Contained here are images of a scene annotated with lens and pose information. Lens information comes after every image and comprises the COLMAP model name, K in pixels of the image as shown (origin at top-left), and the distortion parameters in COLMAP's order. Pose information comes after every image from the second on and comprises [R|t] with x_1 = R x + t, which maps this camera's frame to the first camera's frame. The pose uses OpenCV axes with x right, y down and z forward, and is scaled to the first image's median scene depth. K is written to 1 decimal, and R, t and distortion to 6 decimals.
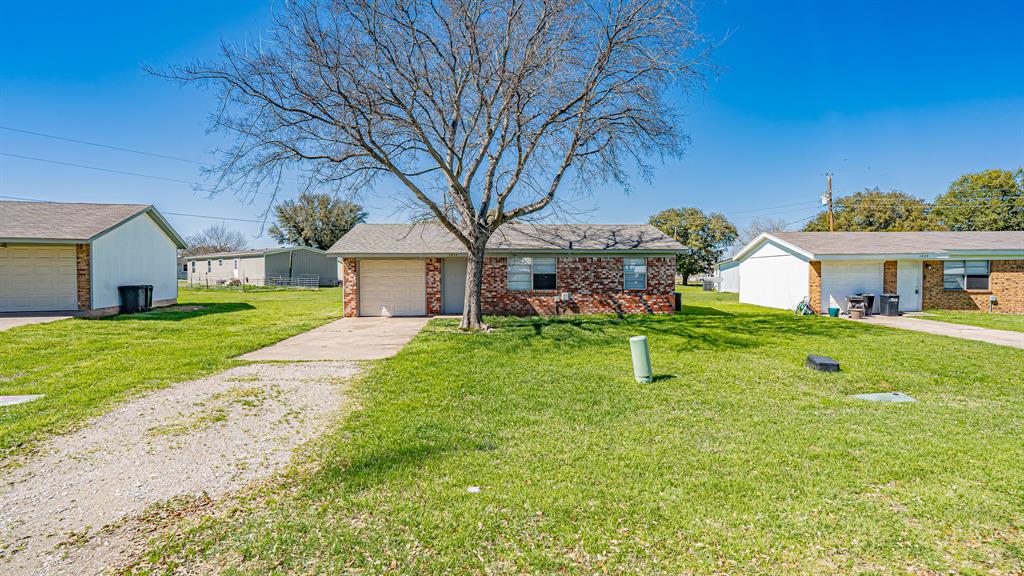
lens RADIAL K [[460.5, 0, 515.1], [0, 460.5, 285.1], [0, 0, 1]] dist [-0.002162, 0.000341]
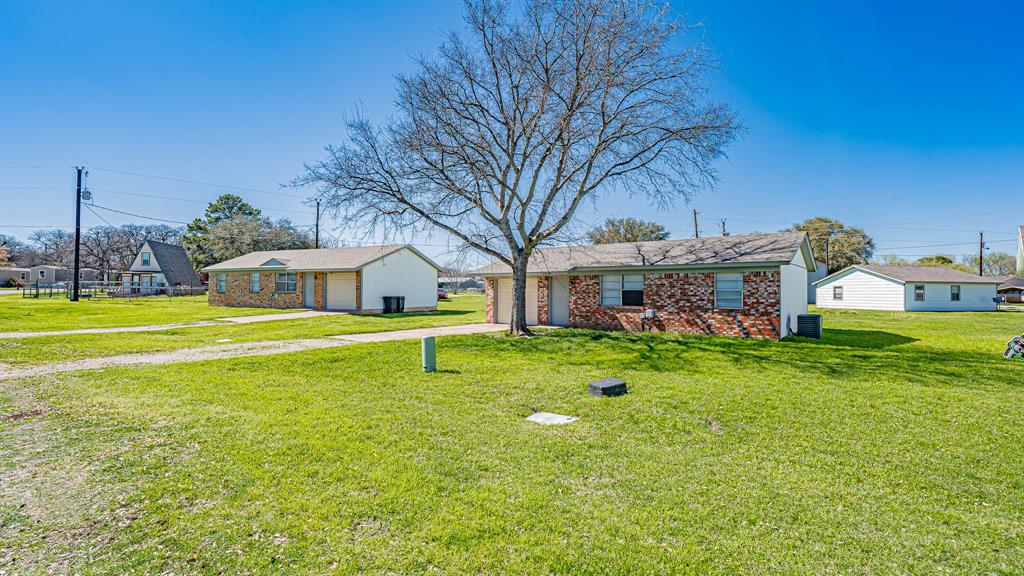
lens RADIAL K [[460.5, 0, 515.1], [0, 460.5, 285.1], [0, 0, 1]] dist [-0.002162, 0.000341]
pose [[0.771179, -0.001302, -0.636617, 0.509947], [-0.024913, 0.999170, -0.032223, 0.003088], [0.636131, 0.040710, 0.770506, 0.057291]]
